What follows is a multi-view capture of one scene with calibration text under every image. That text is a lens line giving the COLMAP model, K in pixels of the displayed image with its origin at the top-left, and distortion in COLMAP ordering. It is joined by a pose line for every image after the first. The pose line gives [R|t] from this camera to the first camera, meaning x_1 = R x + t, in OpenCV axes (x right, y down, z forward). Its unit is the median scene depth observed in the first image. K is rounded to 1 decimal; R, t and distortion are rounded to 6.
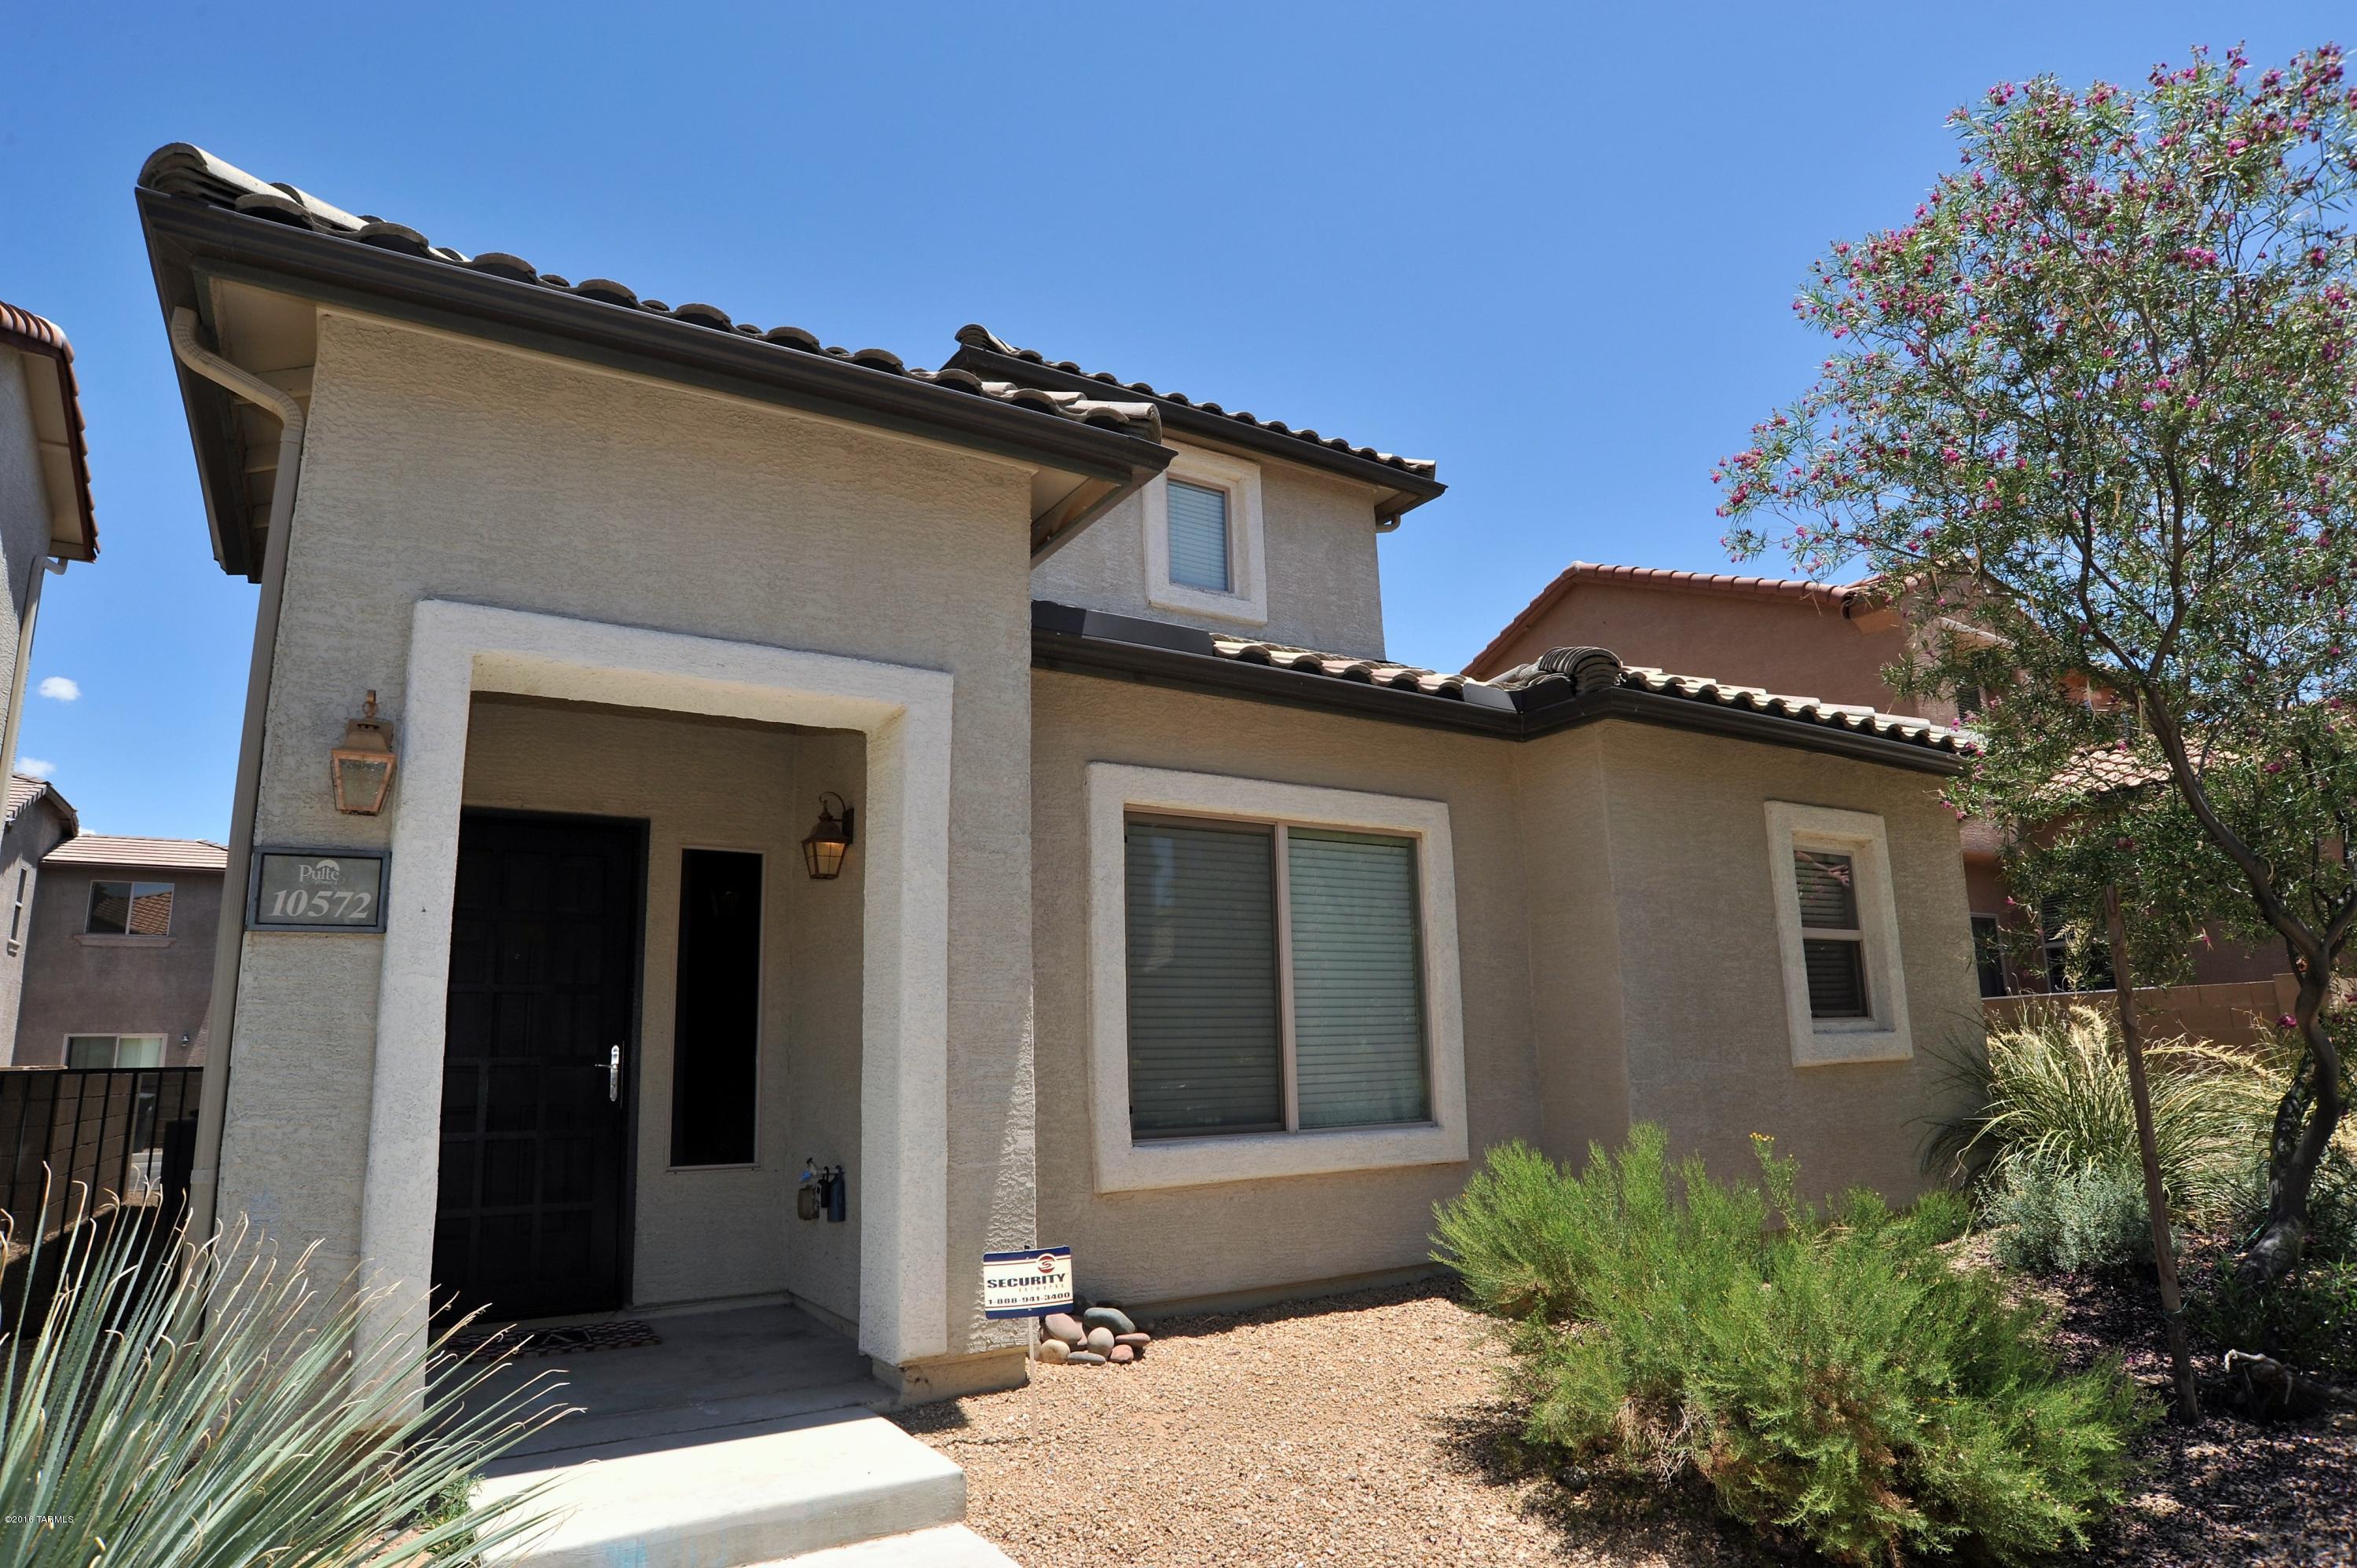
lens RADIAL K [[1317.4, 0, 1178.5], [0, 1317.4, 784.0], [0, 0, 1]] dist [-0.063720, 0.000754]
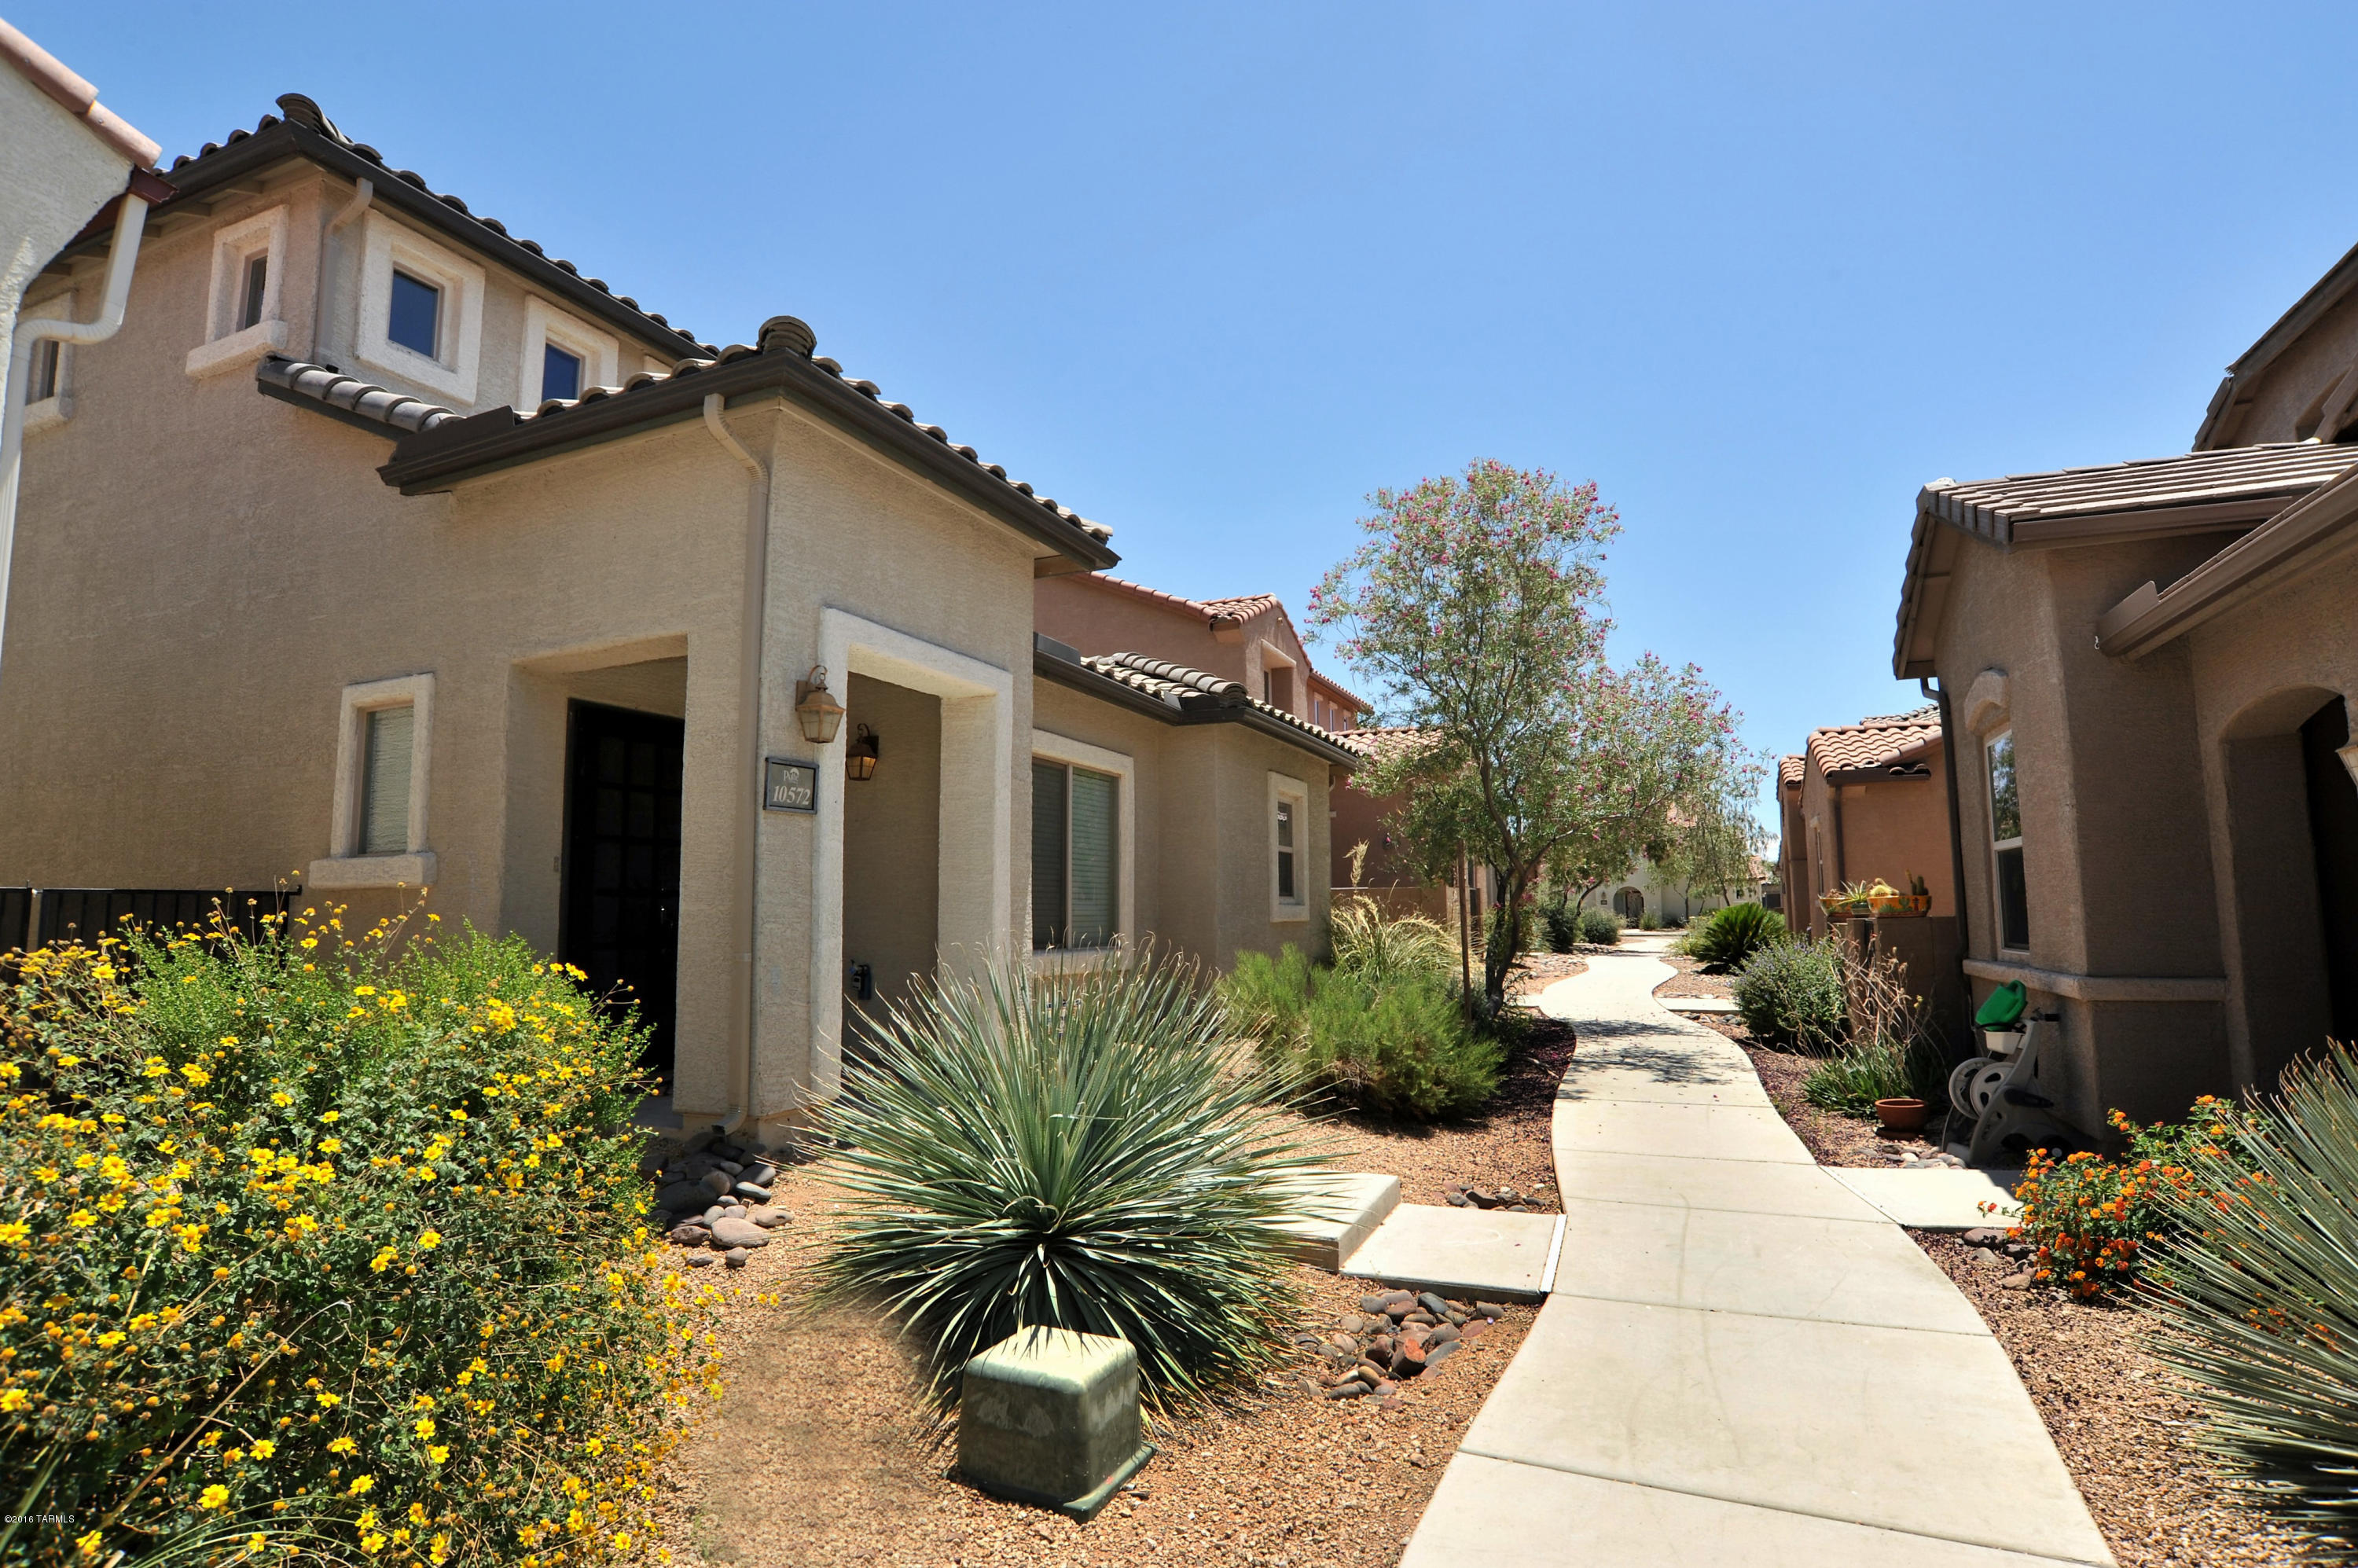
lens RADIAL K [[1184.8, 0, 1179.0], [0, 1184.8, 784.0], [0, 0, 1]] dist [-0.022256, 0.000472]
pose [[0.826571, 0.084127, 0.556510, -0.638007], [-0.131360, 0.990294, 0.045405, -0.031195], [-0.547289, -0.110634, 0.829599, -0.303014]]
